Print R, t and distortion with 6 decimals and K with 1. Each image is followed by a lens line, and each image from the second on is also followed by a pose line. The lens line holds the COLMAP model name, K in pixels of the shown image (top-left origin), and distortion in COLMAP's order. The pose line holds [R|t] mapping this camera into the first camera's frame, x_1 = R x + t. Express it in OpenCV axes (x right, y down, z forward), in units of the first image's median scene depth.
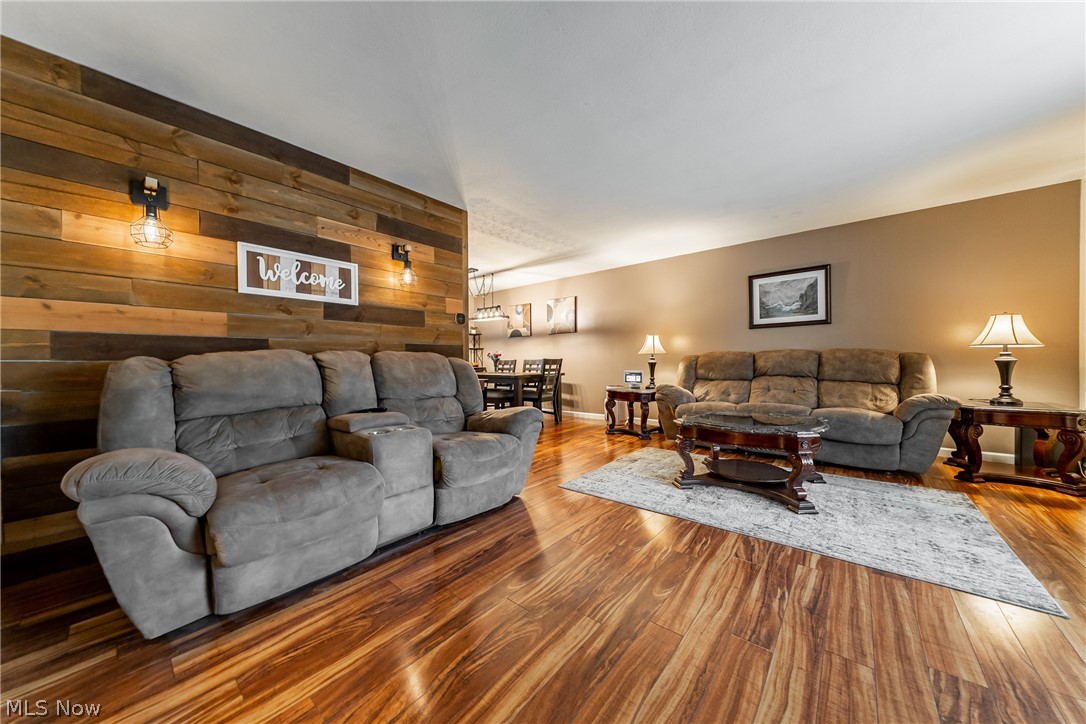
lens RADIAL K [[372.0, 0, 546.3], [0, 372.0, 362.1], [0, 0, 1]] dist [-0.006480, 0.000263]
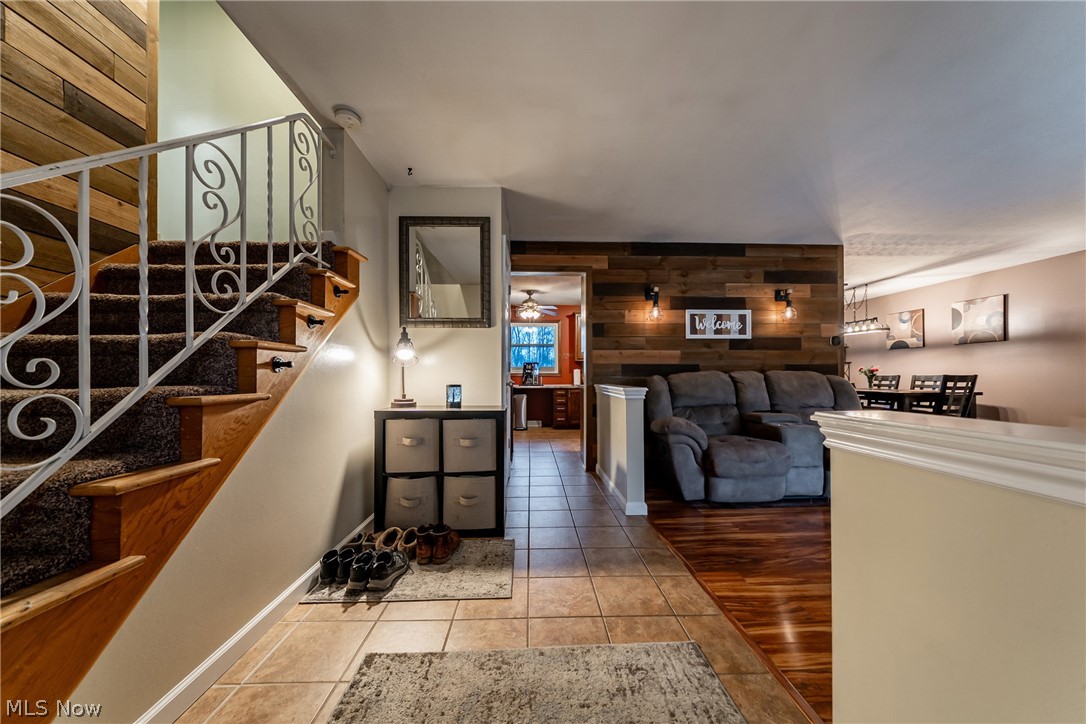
lens RADIAL K [[372.0, 0, 541.8], [0, 372.0, 373.0], [0, 0, 1]] dist [-0.006480, 0.000263]
pose [[0.663938, 0.002742, -0.747783, 0.026169], [-0.005574, 0.999984, -0.001282, -0.013489], [0.747767, 0.005020, 0.663942, -0.533339]]
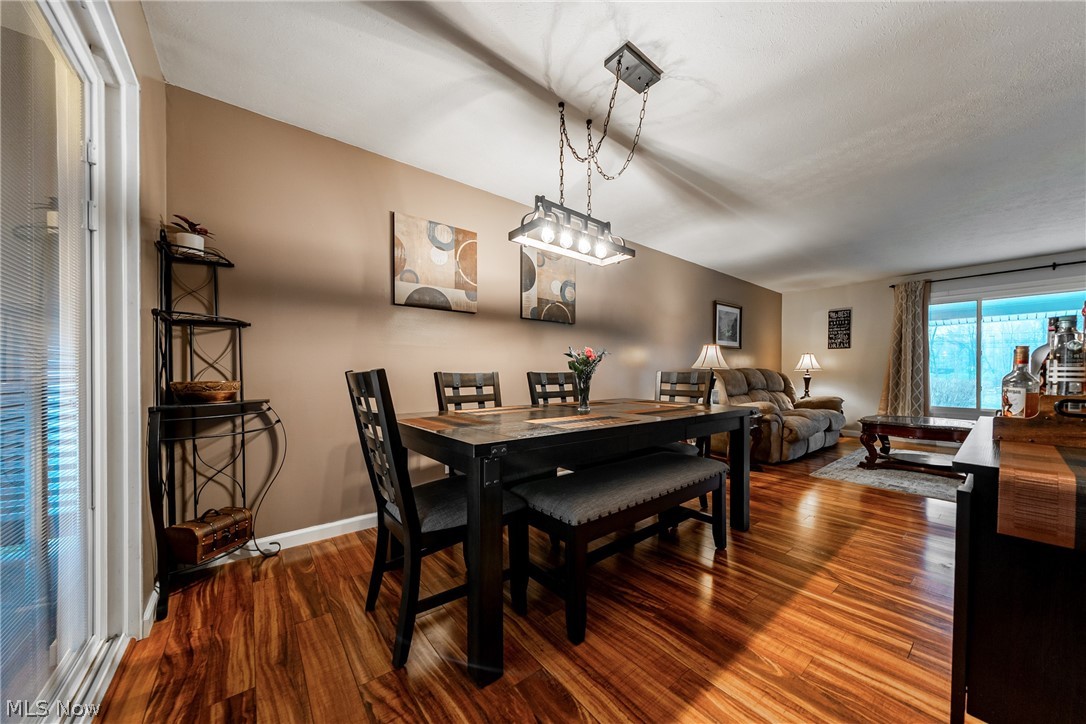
lens RADIAL K [[372.0, 0, 570.4], [0, 372.0, 378.5], [0, 0, 1]] dist [-0.006480, 0.000263]
pose [[0.162643, 0.003612, 0.986678, -1.077820], [0.011070, 0.999924, -0.005485, 0.006007], [-0.986623, 0.011814, 0.162591, 2.133714]]
